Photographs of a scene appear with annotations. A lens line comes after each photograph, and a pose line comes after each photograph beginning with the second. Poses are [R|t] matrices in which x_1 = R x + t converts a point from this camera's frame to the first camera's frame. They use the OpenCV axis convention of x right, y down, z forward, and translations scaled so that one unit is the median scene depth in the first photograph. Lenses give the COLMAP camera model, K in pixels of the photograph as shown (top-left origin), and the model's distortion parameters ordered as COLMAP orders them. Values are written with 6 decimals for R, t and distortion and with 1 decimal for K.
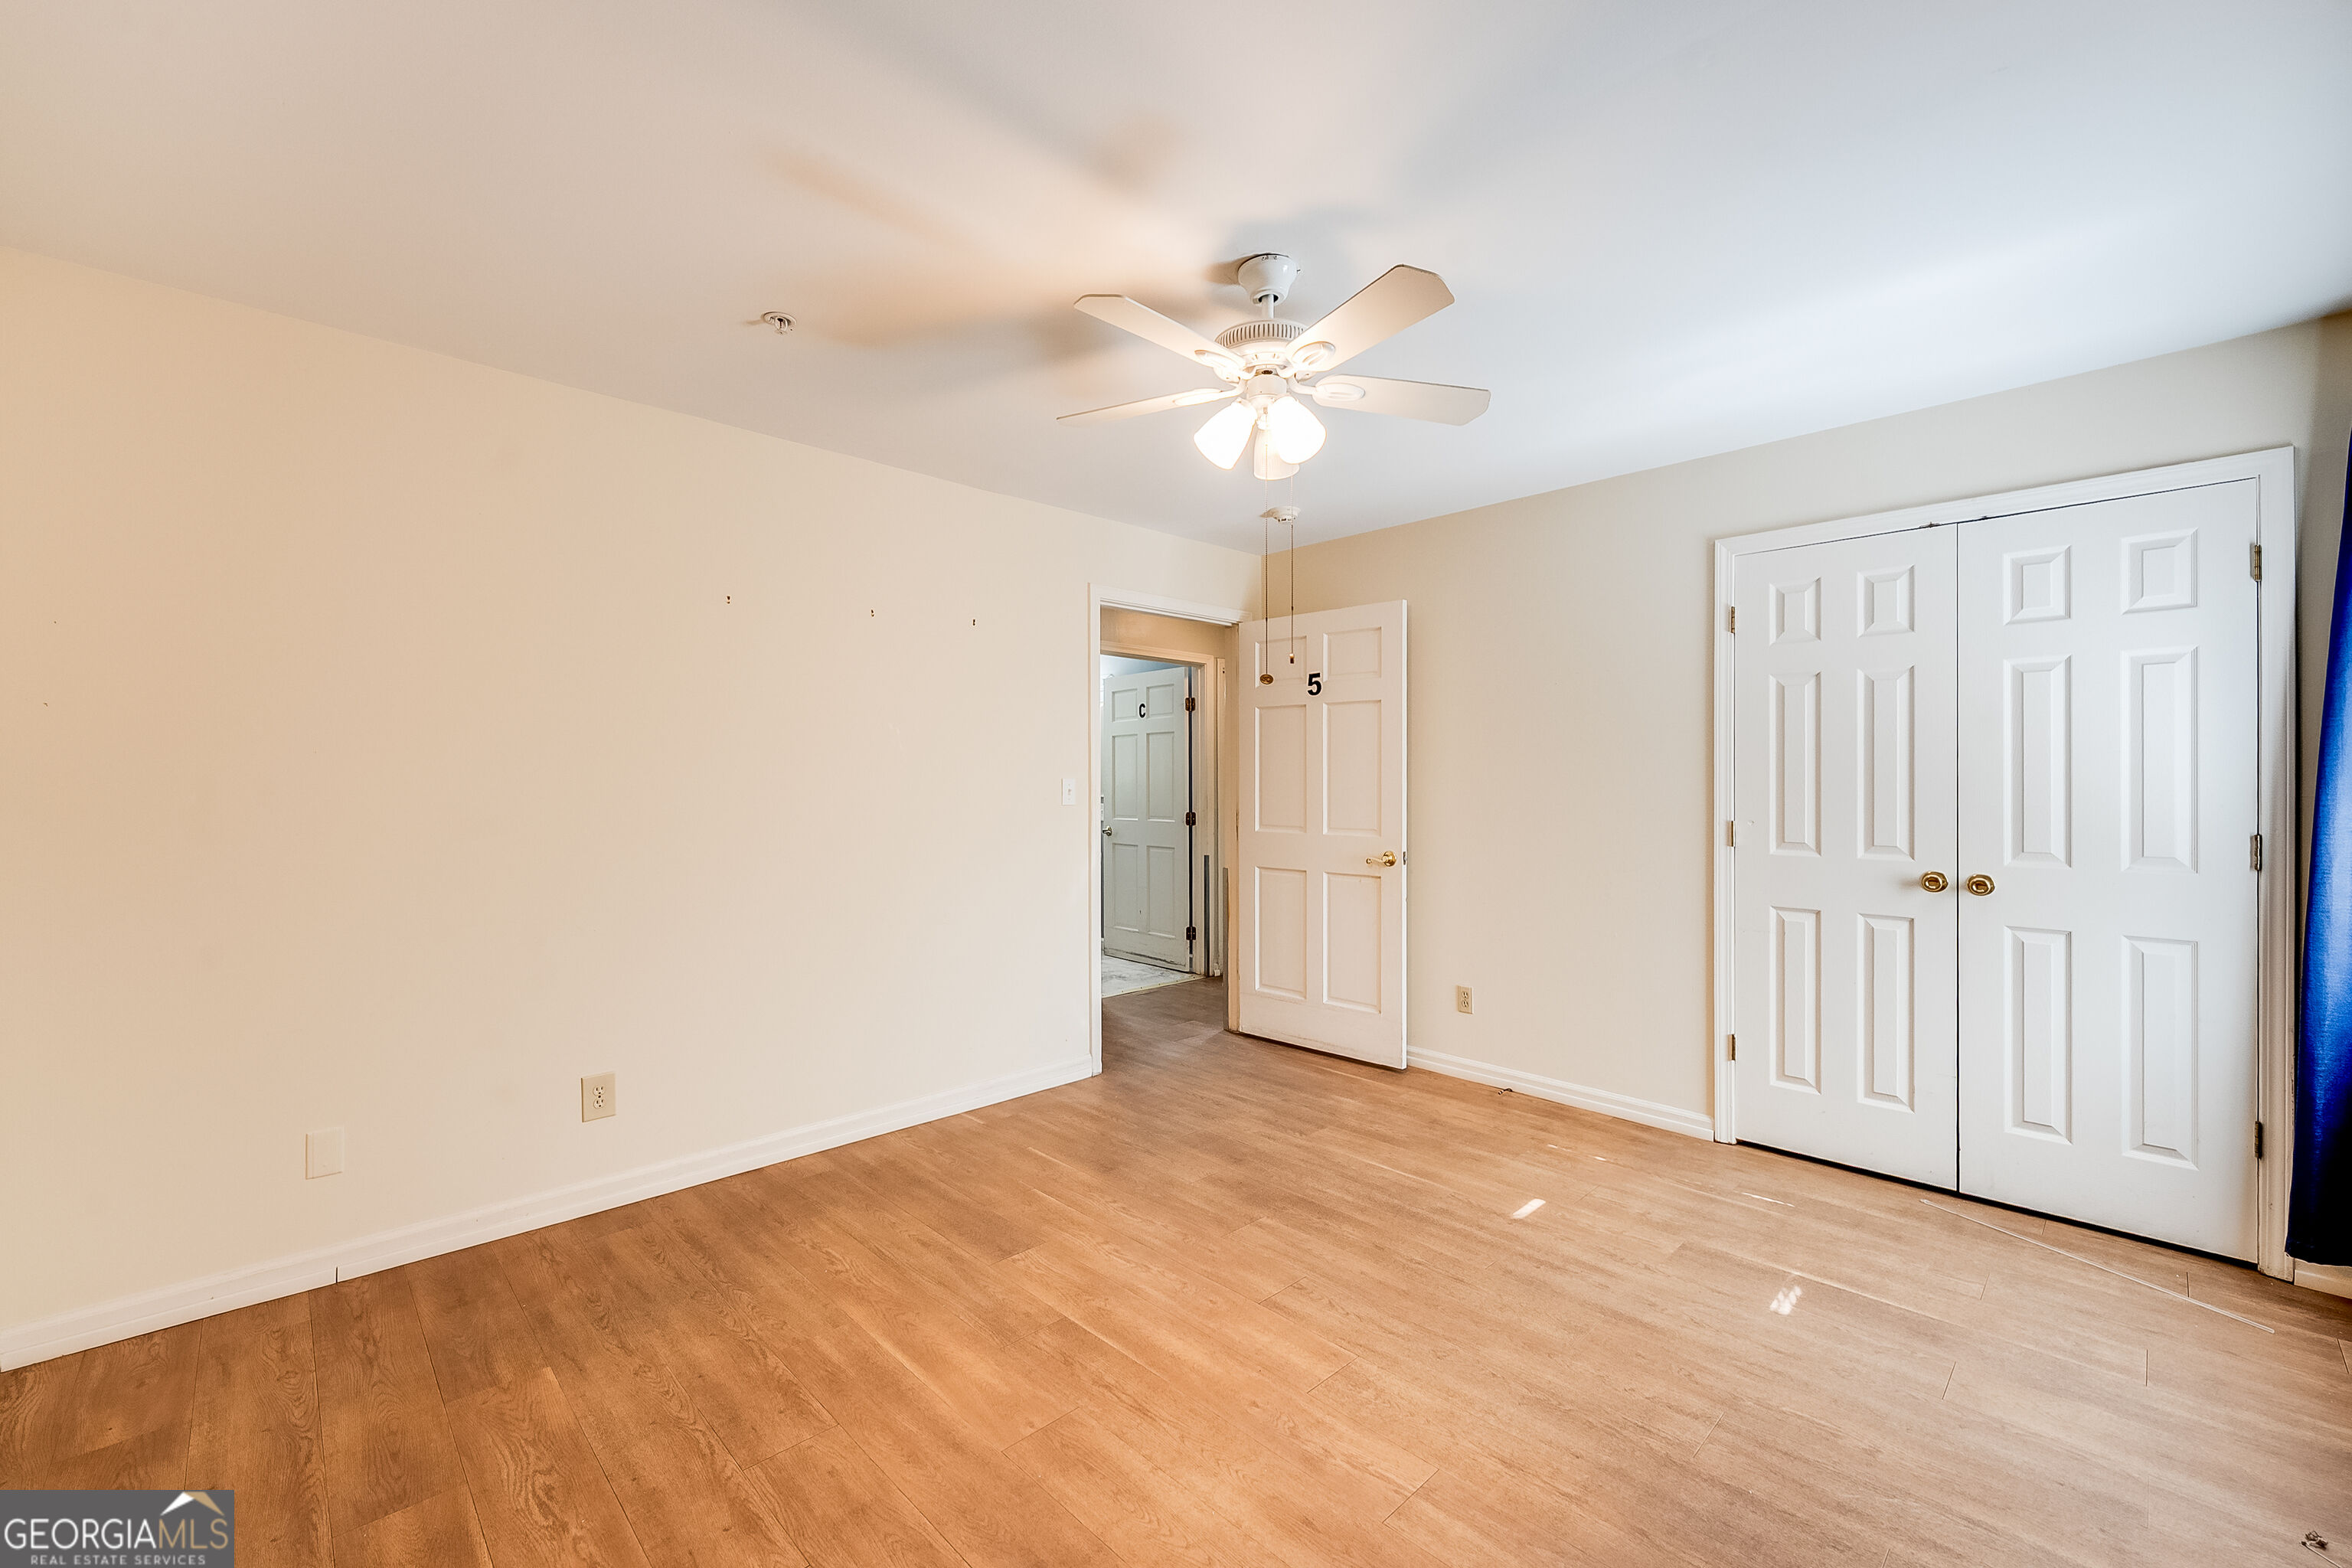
lens RADIAL K [[947.7, 0, 1175.6], [0, 947.7, 783.9], [0, 0, 1]] dist [-0.001849, -0.000548]
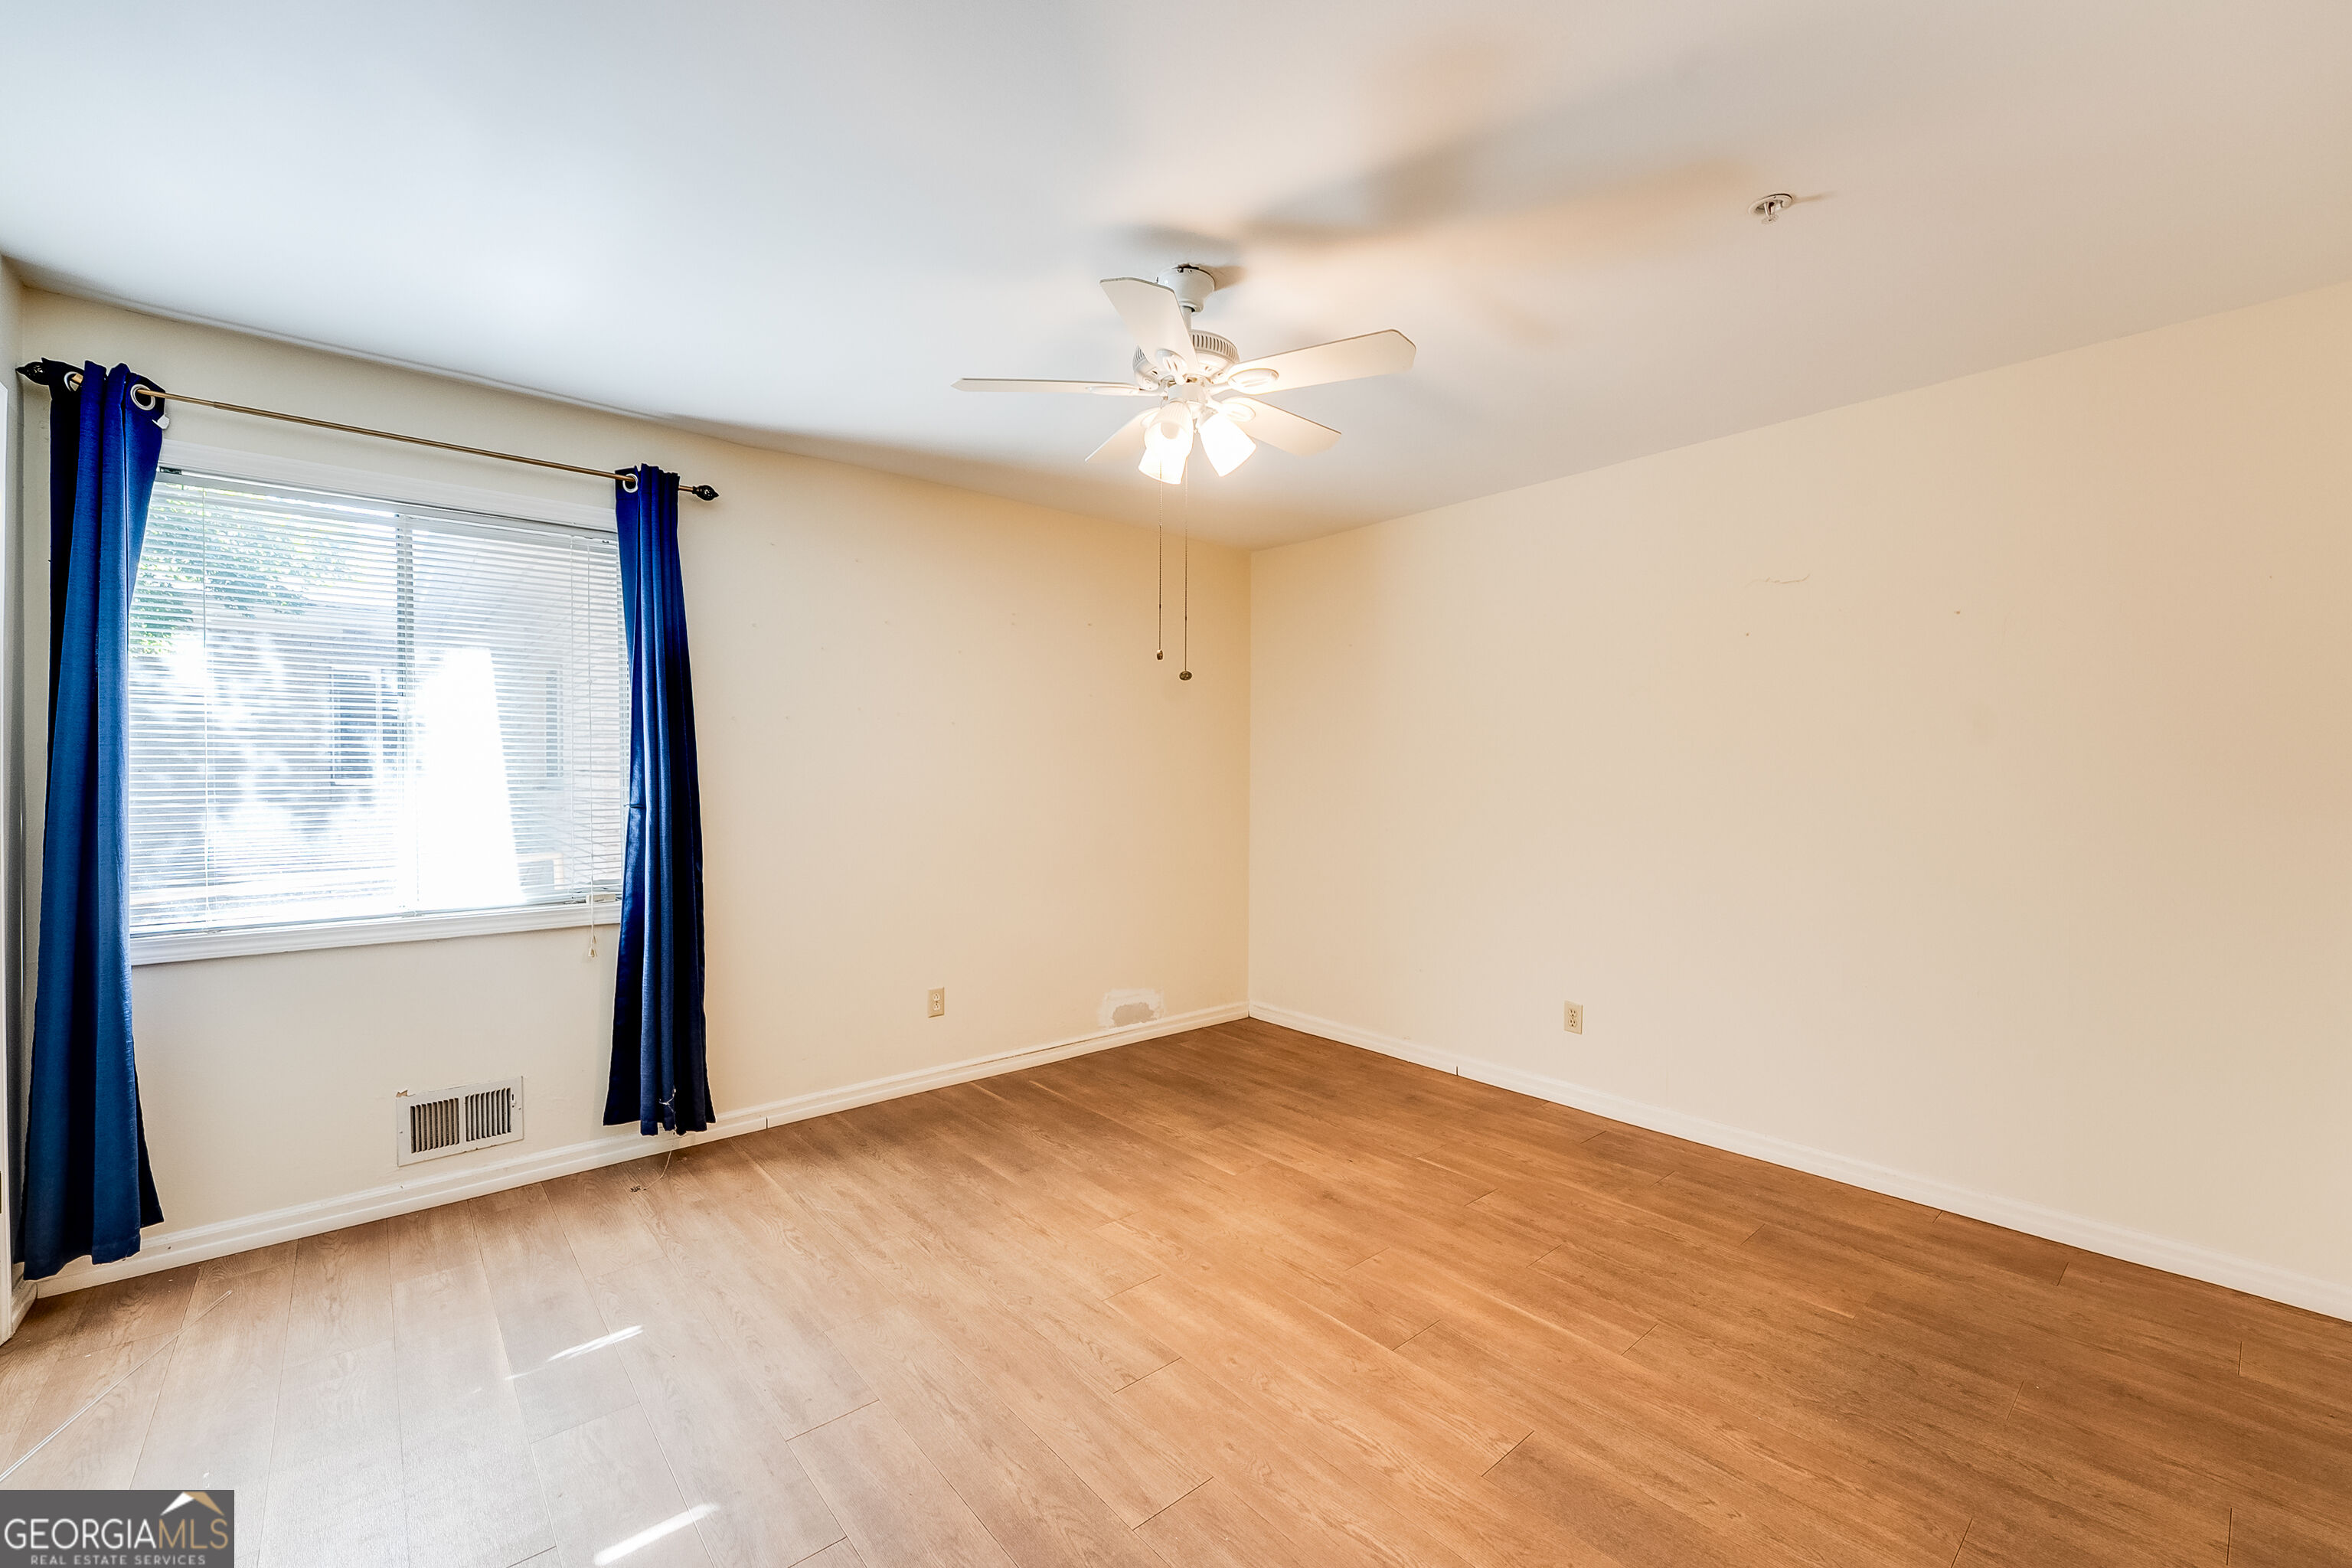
lens RADIAL K [[947.7, 0, 1176.2], [0, 947.7, 777.2], [0, 0, 1]] dist [-0.001849, -0.000548]
pose [[-0.998291, -0.003073, 0.058356, 0.044563], [-0.002922, 0.999992, 0.002673, -0.001911], [-0.058364, 0.002498, -0.998292, 2.005982]]
